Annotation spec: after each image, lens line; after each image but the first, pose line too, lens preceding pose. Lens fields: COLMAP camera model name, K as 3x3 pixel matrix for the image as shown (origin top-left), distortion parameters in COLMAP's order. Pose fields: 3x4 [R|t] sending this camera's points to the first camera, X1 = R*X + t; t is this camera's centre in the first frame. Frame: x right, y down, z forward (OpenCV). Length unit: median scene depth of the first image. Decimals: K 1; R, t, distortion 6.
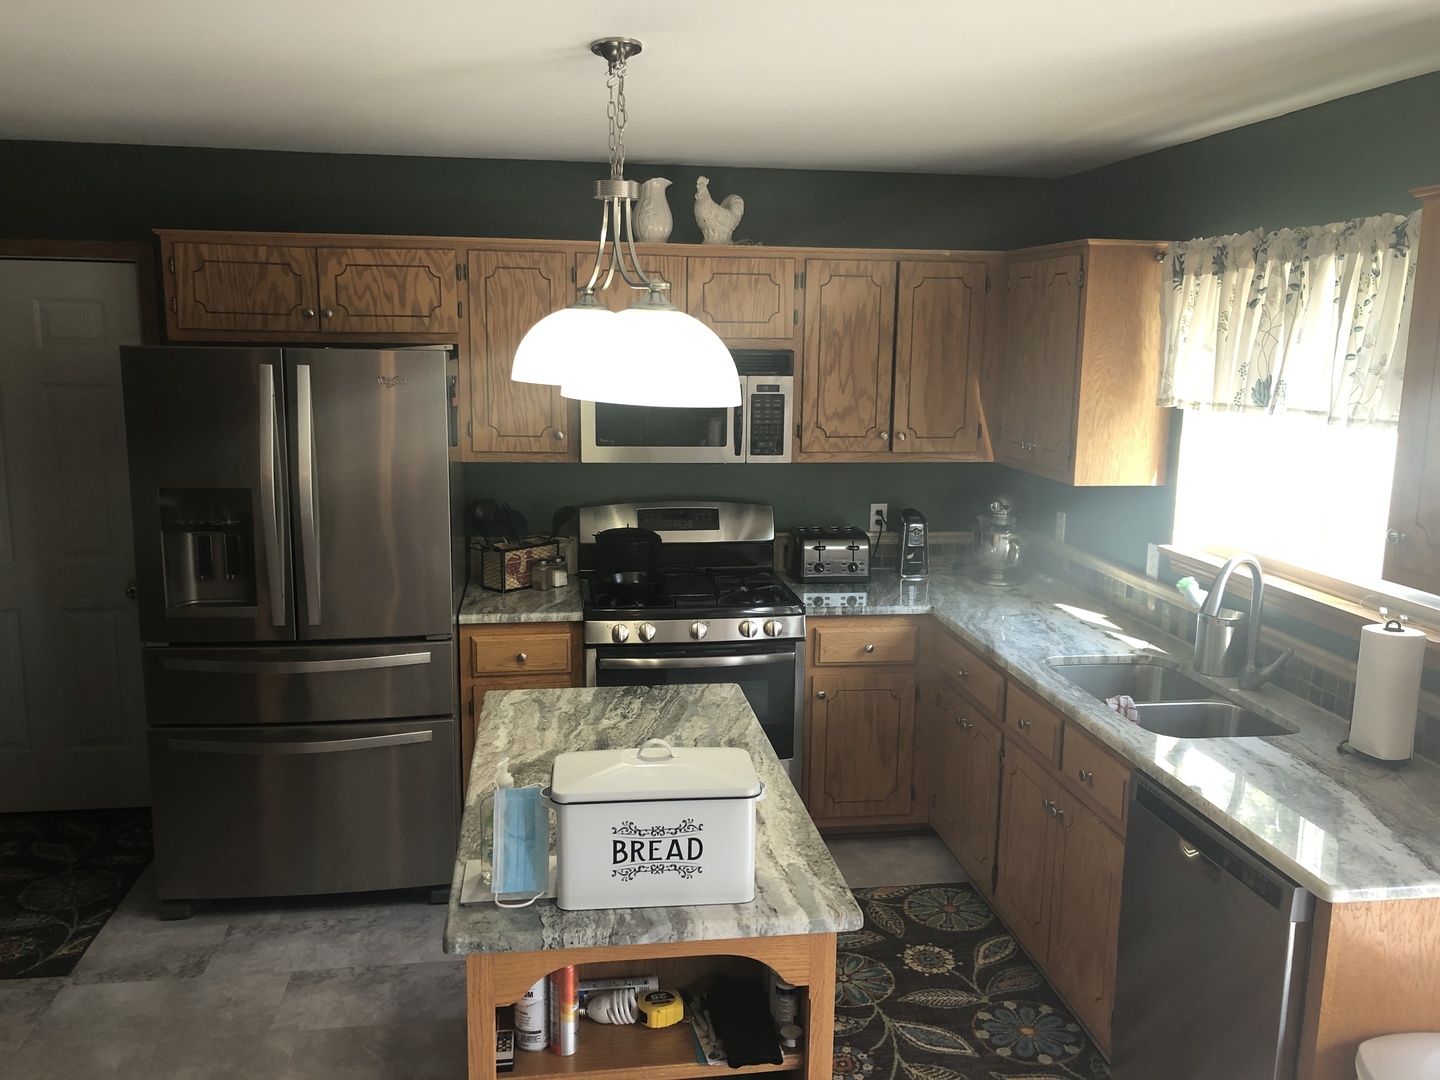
lens RADIAL K [[1172.1, 0, 711.8], [0, 1172.1, 540.3], [0, 0, 1]] dist [0.051320, -0.053989]
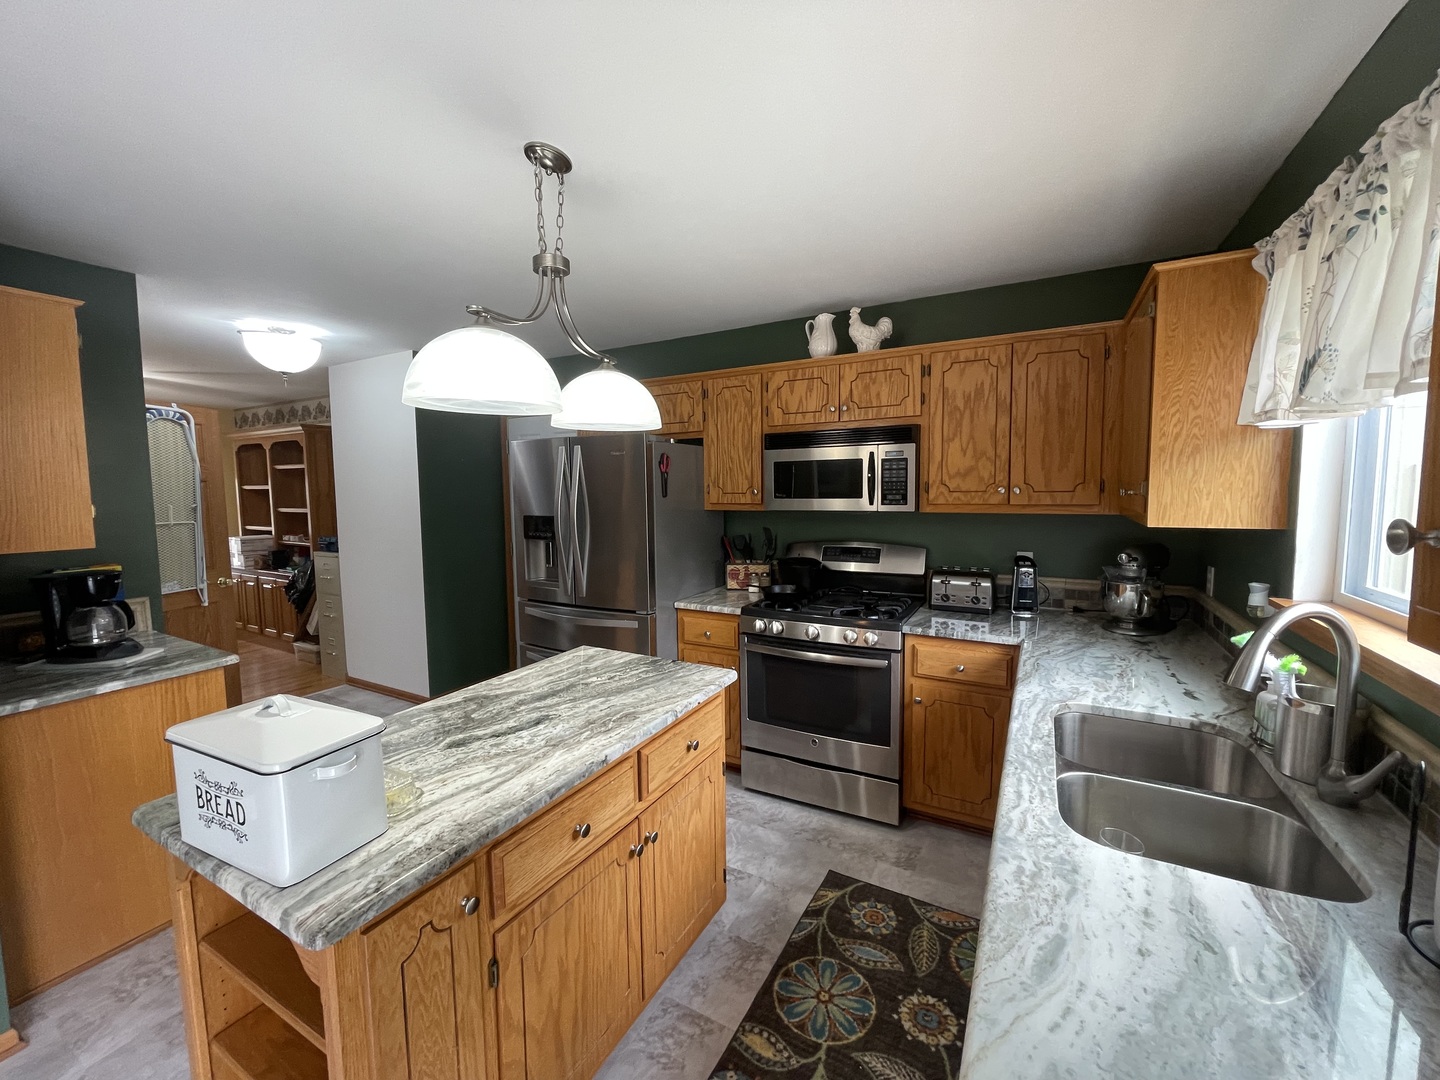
lens RADIAL K [[580.2, 0, 716.3], [0, 580.2, 529.6], [0, 0, 1]] dist [0.000483, 0.000268]
pose [[0.796409, 0.022396, -0.604343, 0.297081], [-0.082037, 0.994078, -0.071270, 0.017198], [0.599168, 0.106339, 0.793530, 0.400391]]
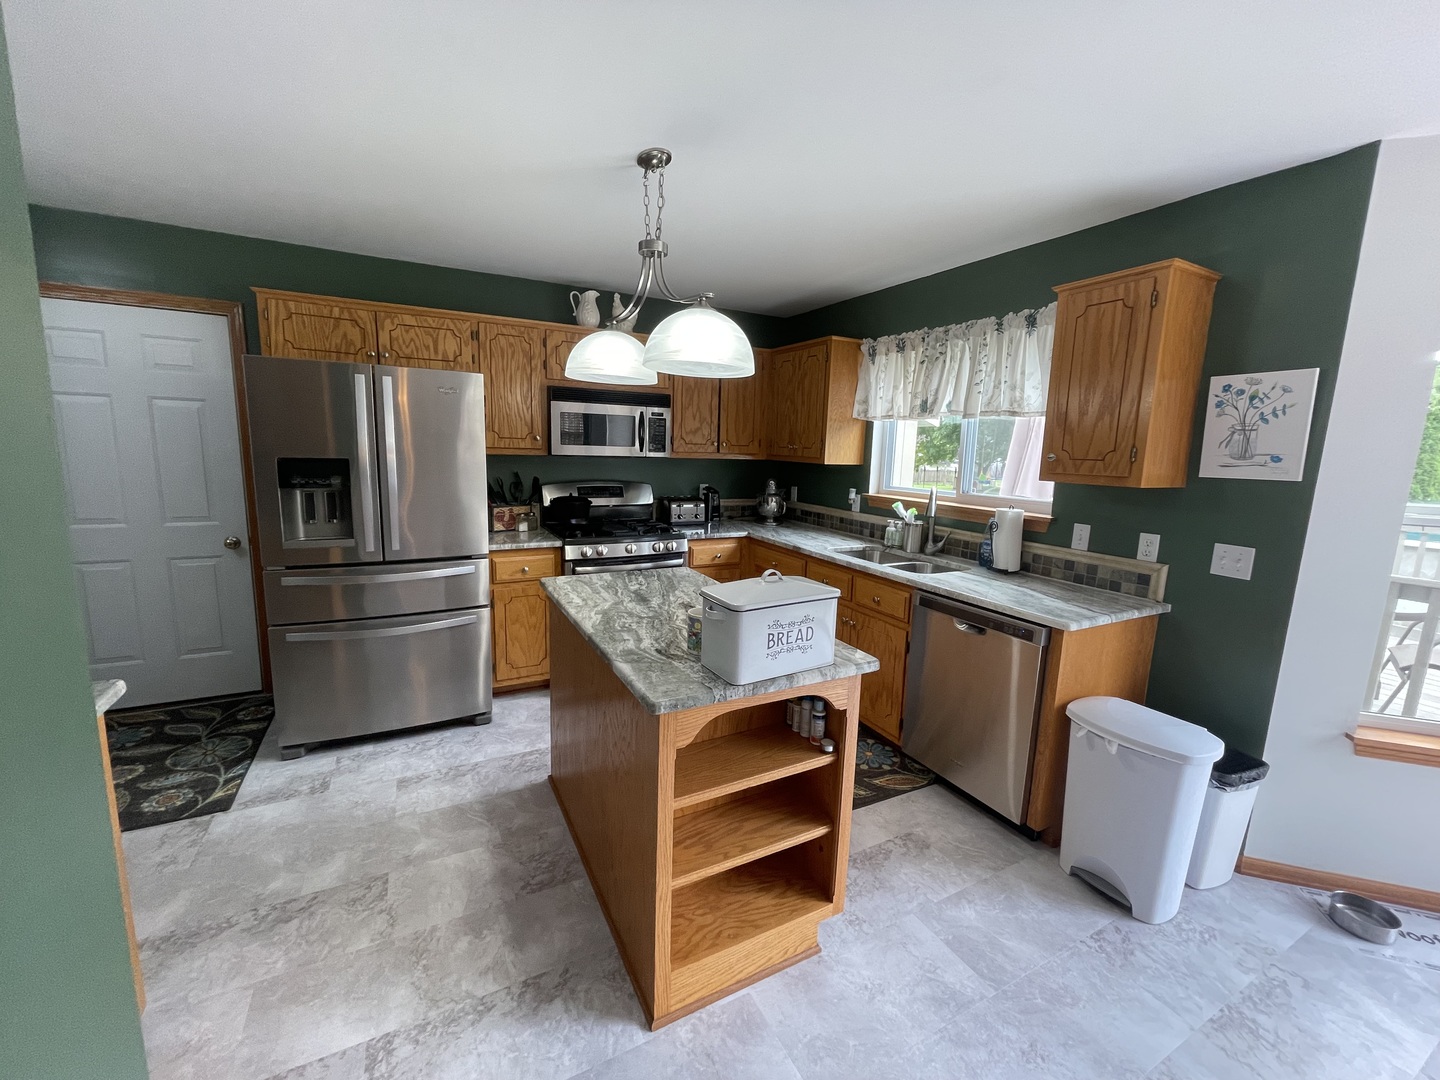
lens RADIAL K [[580.2, 0, 712.3], [0, 580.2, 535.1], [0, 0, 1]] dist [0.000483, 0.000268]
pose [[0.944148, -0.036184, 0.327530, -0.179623], [0.040283, 0.999172, -0.005736, 0.066536], [-0.327051, 0.018610, 0.944823, 0.146280]]
